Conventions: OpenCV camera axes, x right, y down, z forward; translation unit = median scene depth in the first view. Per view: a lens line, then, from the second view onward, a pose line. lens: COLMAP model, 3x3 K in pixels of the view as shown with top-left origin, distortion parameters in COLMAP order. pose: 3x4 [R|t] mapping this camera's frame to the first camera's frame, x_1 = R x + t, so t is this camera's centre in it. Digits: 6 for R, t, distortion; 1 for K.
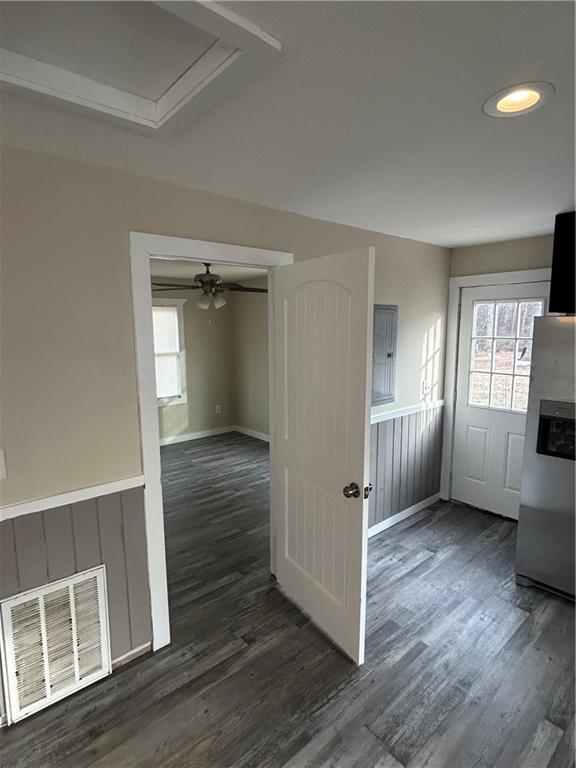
lens RADIAL K [[414.7, 0, 288.0], [0, 414.7, 384.0], [0, 0, 1]] dist [-0.000308, -0.000399]
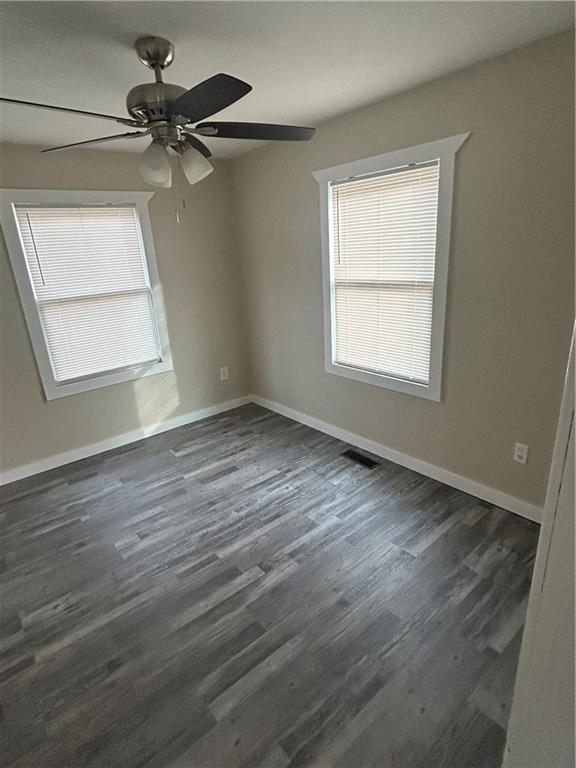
lens RADIAL K [[414.7, 0, 288.0], [0, 414.7, 384.0], [0, 0, 1]] dist [-0.000308, -0.000399]
pose [[0.998241, -0.043968, -0.039768, -0.056802], [0.050439, 0.982379, 0.179963, -0.045409], [0.031155, -0.181652, 0.982869, 0.468154]]
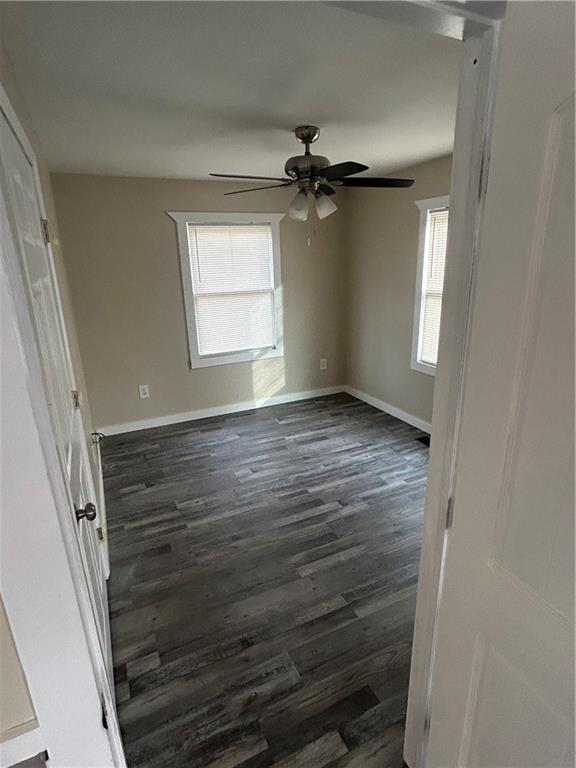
lens RADIAL K [[414.7, 0, 288.0], [0, 414.7, 384.0], [0, 0, 1]] dist [-0.000308, -0.000399]
pose [[0.964187, 0.058855, -0.258610, -0.040588], [-0.016272, 0.986358, 0.163807, -0.036090], [0.264723, -0.153732, 0.951992, 0.316451]]
